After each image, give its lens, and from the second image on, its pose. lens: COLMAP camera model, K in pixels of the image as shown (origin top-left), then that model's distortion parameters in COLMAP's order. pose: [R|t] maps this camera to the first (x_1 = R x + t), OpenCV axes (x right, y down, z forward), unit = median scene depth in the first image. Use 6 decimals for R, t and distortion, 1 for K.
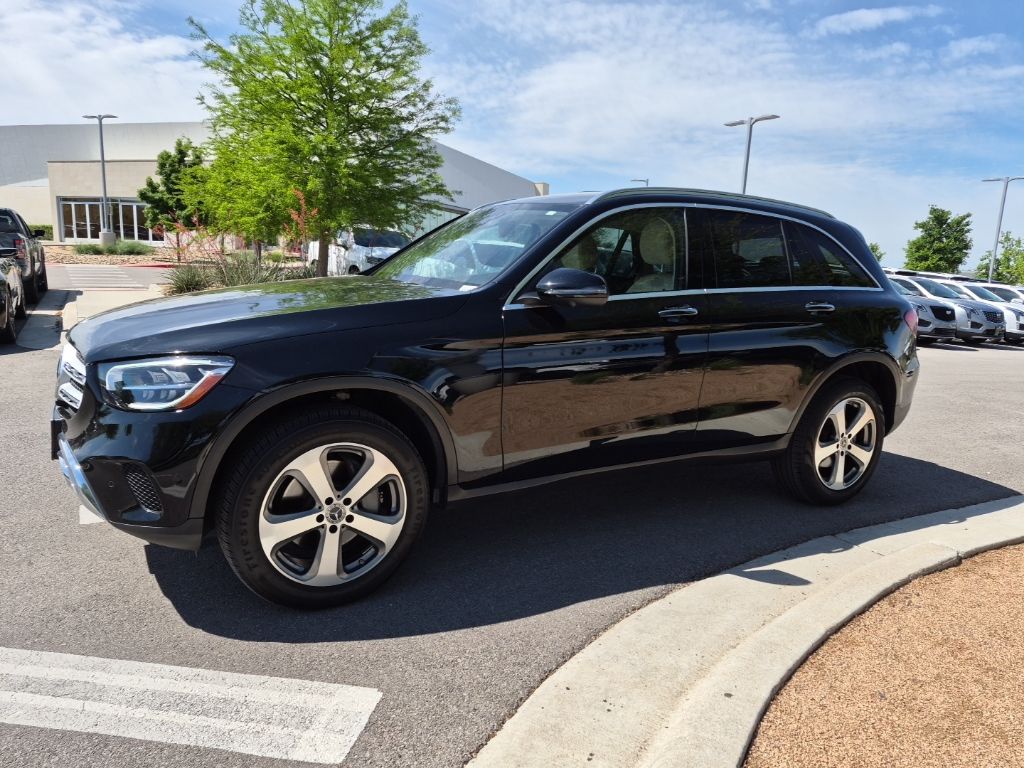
lens RADIAL K [[709.6, 0, 510.4], [0, 709.6, 392.8], [0, 0, 1]] dist [0.058924, -0.050372]
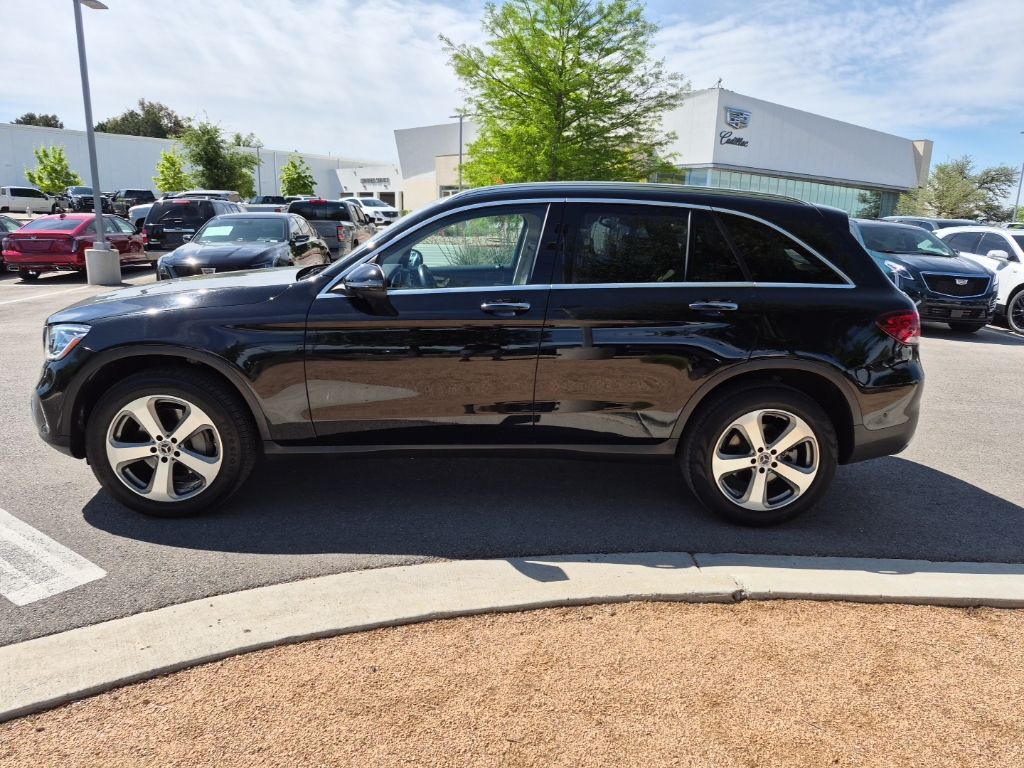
lens RADIAL K [[709.6, 0, 508.0], [0, 709.6, 382.8], [0, 0, 1]] dist [0.058924, -0.050372]
pose [[0.882338, 0.087139, -0.462478, 0.723345], [-0.076939, 0.996196, 0.040913, -0.043888], [0.464284, -0.000516, 0.885686, 0.085393]]
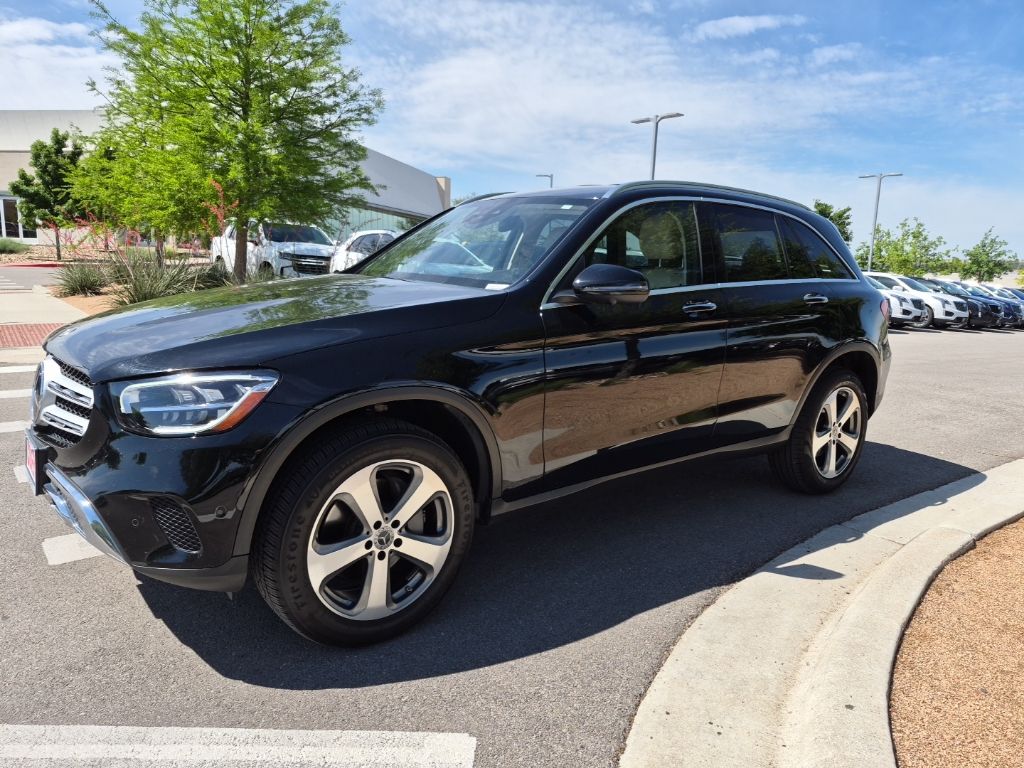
lens RADIAL K [[709.6, 0, 510.2], [0, 709.6, 380.1], [0, 0, 1]] dist [0.058924, -0.050372]
pose [[0.990587, -0.033615, 0.132690, -0.155502], [0.034848, 0.999368, -0.006980, -0.015247], [-0.132371, 0.011539, 0.991133, 0.060415]]
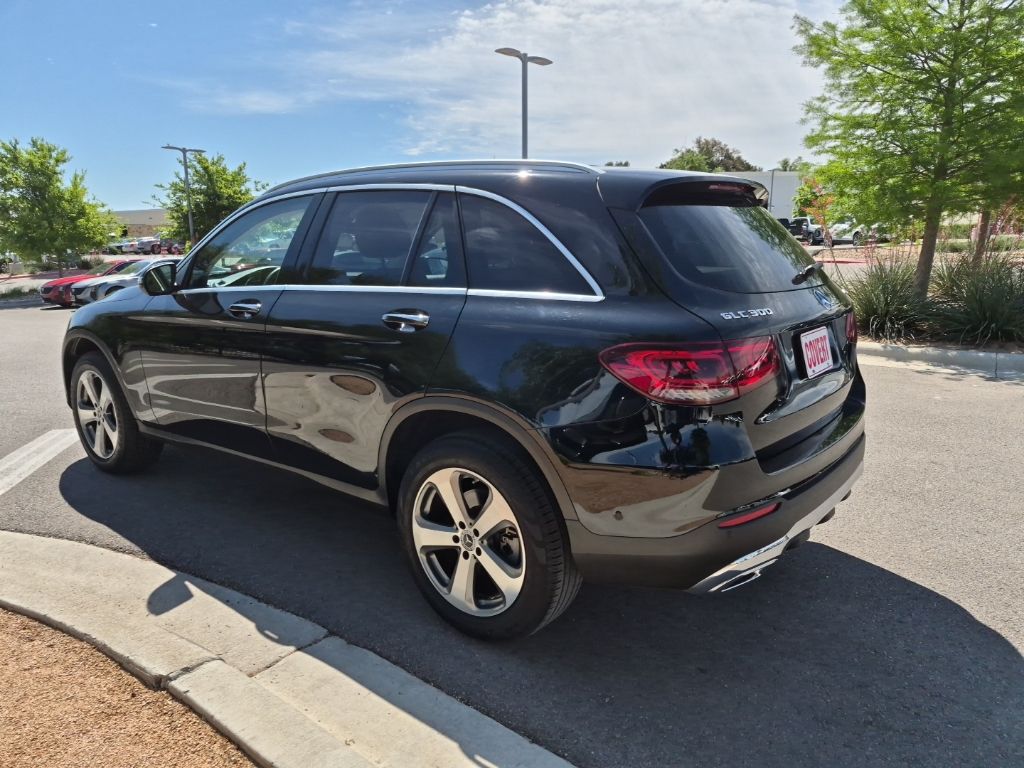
lens RADIAL K [[709.6, 0, 510.3], [0, 709.6, 386.2], [0, 0, 1]] dist [0.058924, -0.050372]
pose [[0.357759, 0.145300, -0.922440, 1.268108], [-0.151329, 0.983784, 0.096271, -0.154777], [0.921470, 0.105150, 0.373946, 0.974404]]
